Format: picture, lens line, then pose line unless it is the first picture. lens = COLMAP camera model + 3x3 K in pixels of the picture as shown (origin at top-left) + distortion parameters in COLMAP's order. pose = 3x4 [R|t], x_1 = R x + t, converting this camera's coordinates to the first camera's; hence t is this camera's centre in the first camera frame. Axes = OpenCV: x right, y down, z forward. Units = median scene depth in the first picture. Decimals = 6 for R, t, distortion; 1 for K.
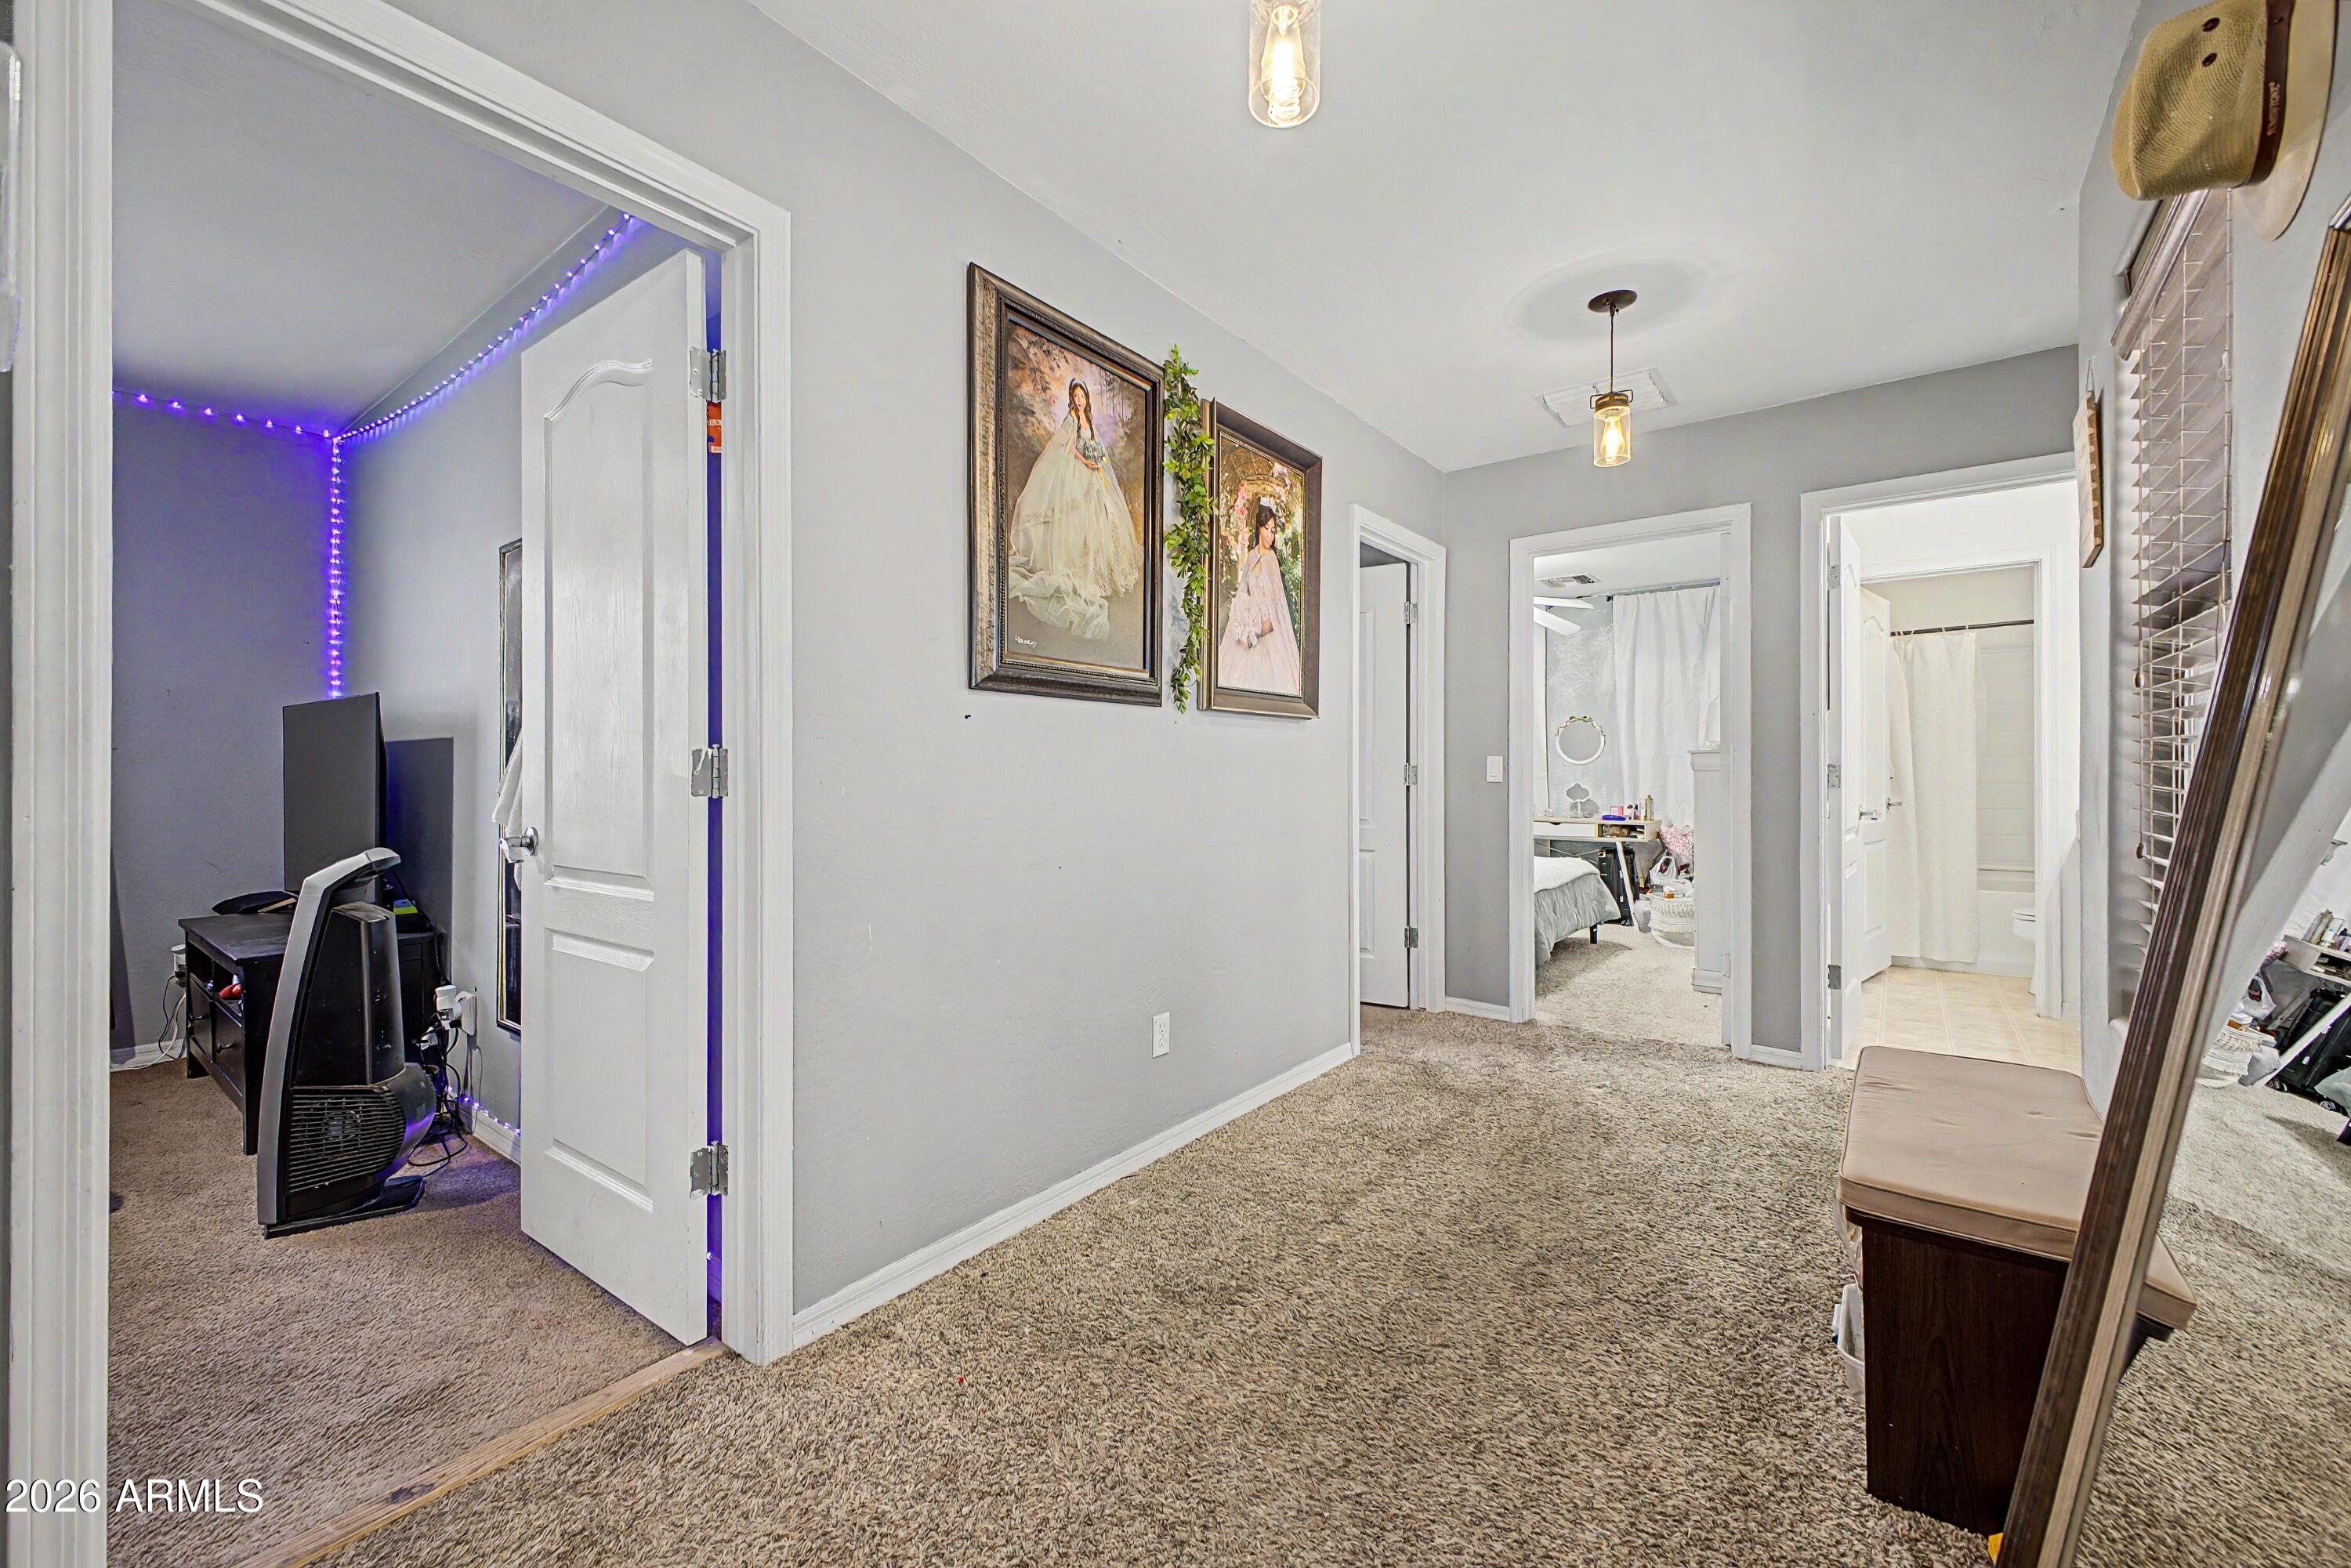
lens RADIAL K [[944.9, 0, 1179.6], [0, 944.9, 778.9], [0, 0, 1]] dist [0.015934, -0.002127]
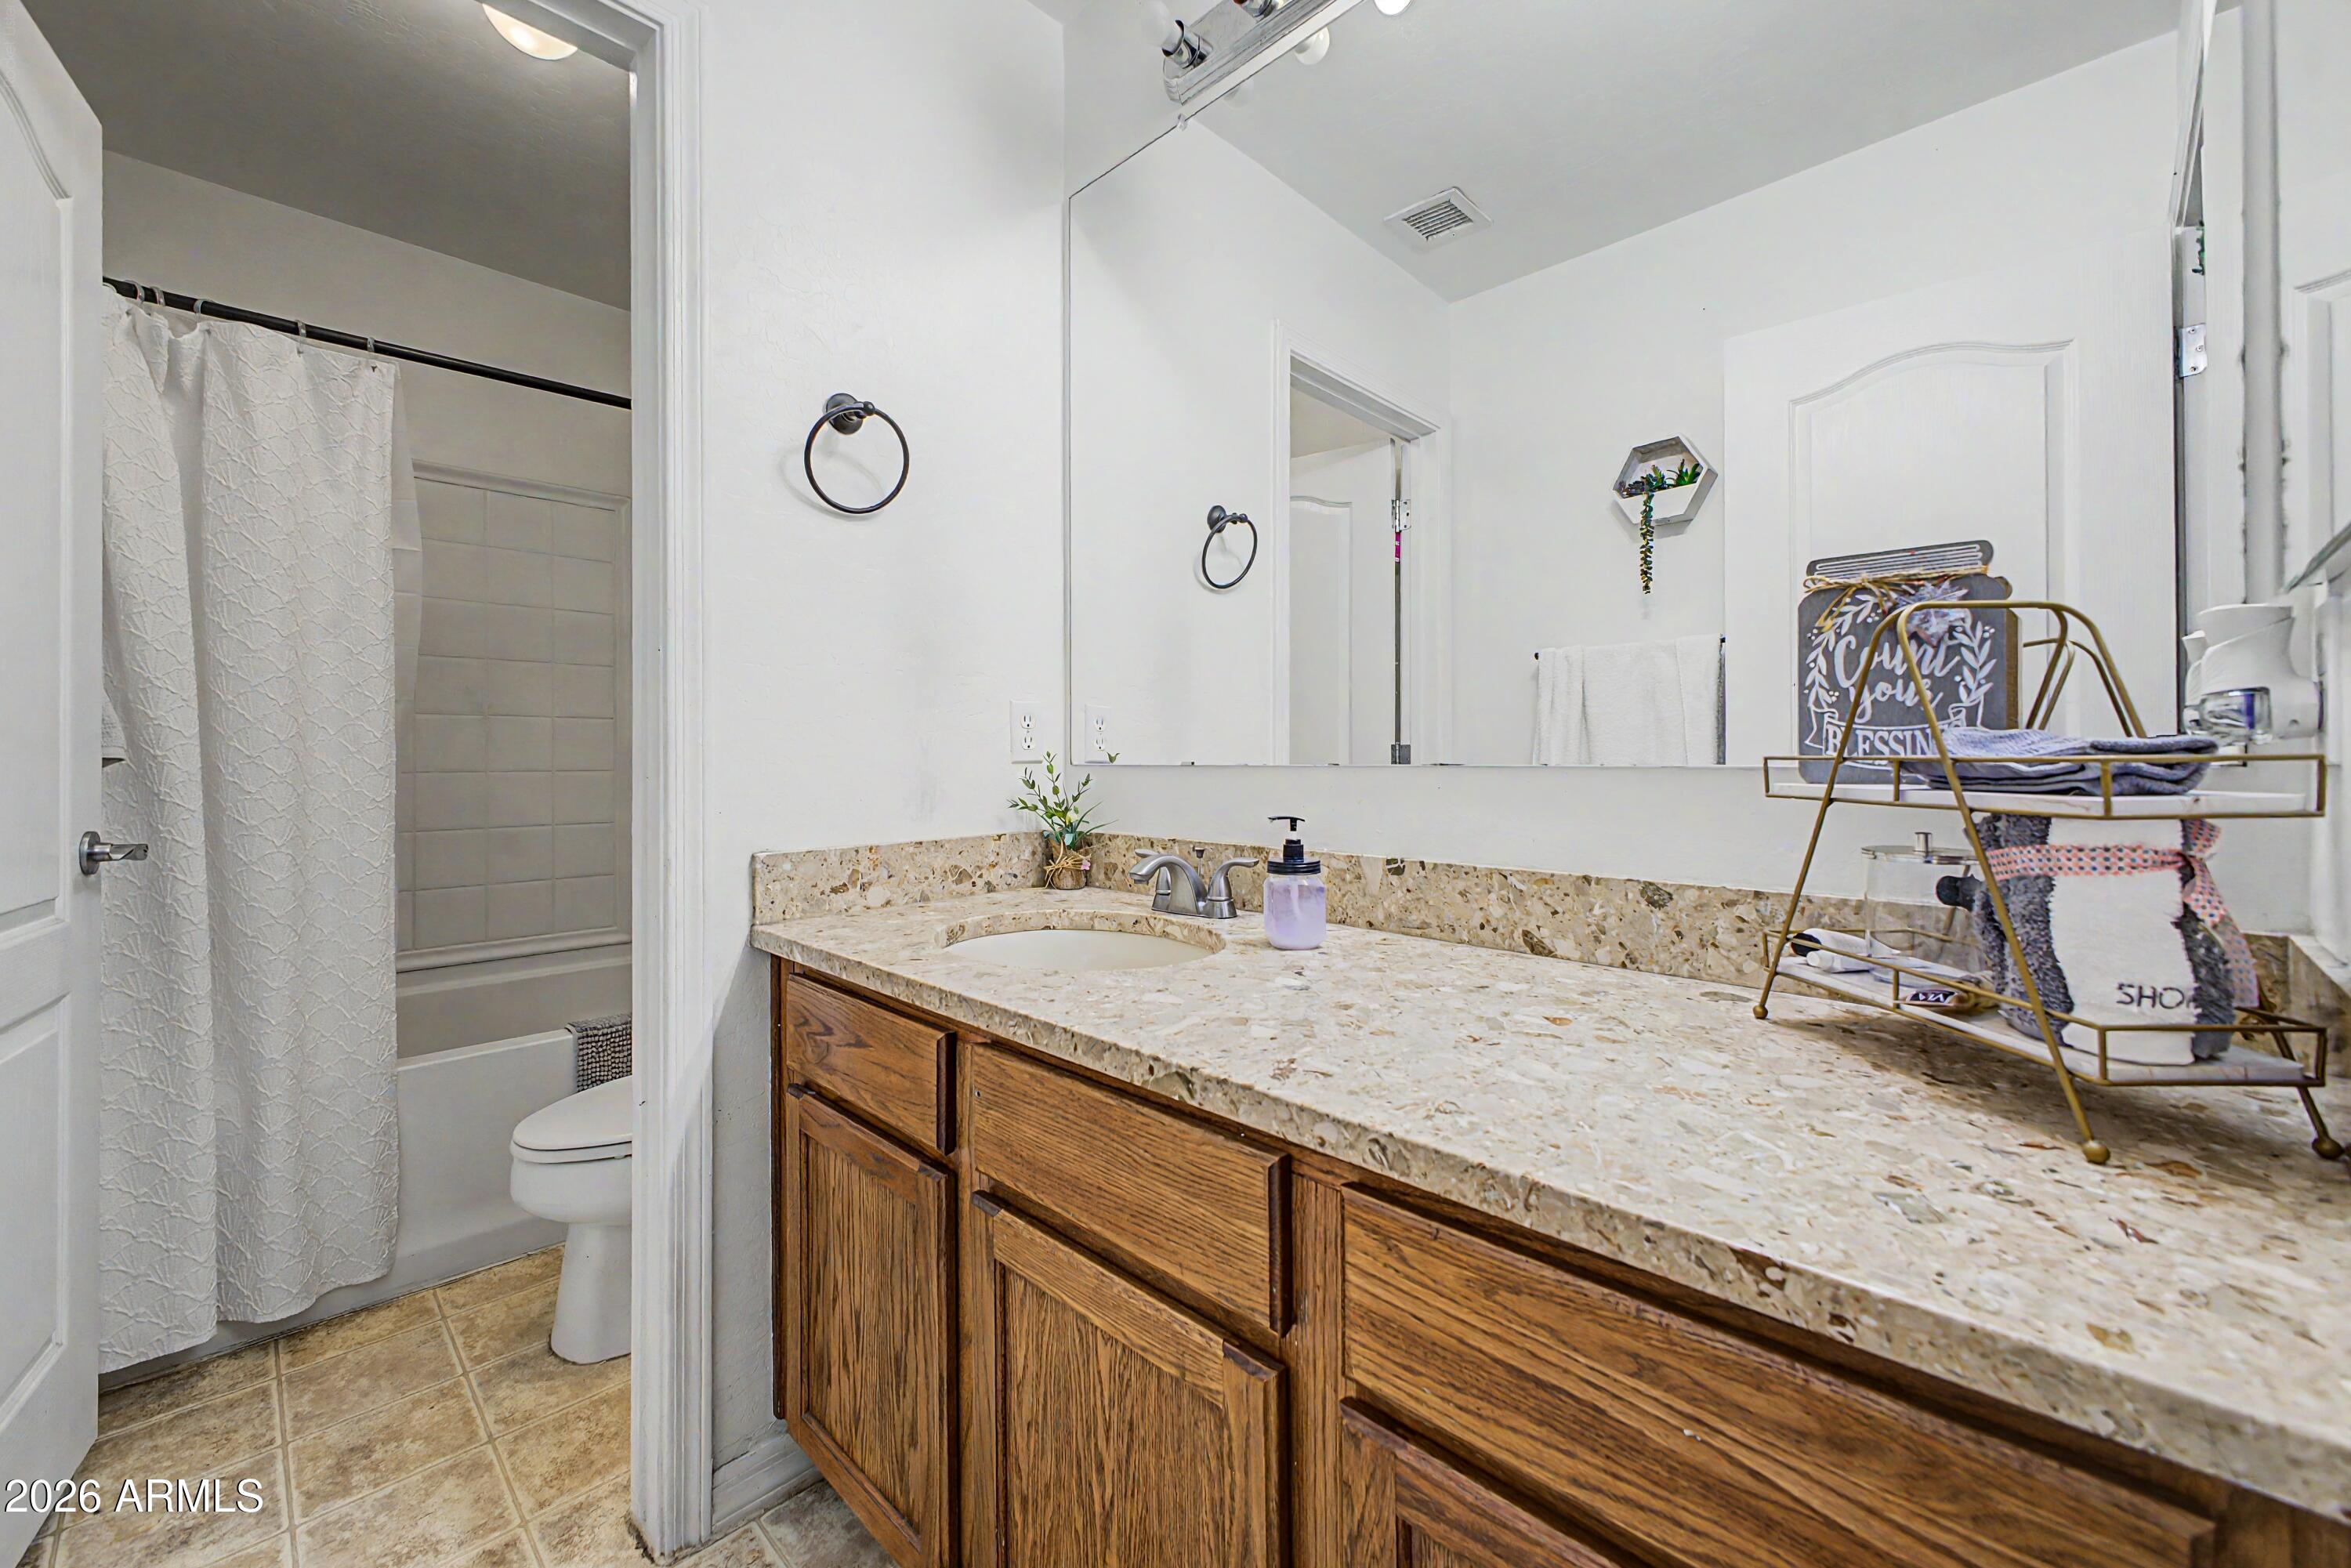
lens RADIAL K [[944.9, 0, 1177.6], [0, 944.9, 766.9], [0, 0, 1]] dist [0.015934, -0.002127]
pose [[0.117661, 0.006743, 0.993031, 0.498905], [-0.005085, 0.999968, -0.006187, 0.002938], [-0.993041, -0.004321, 0.117692, 0.649718]]
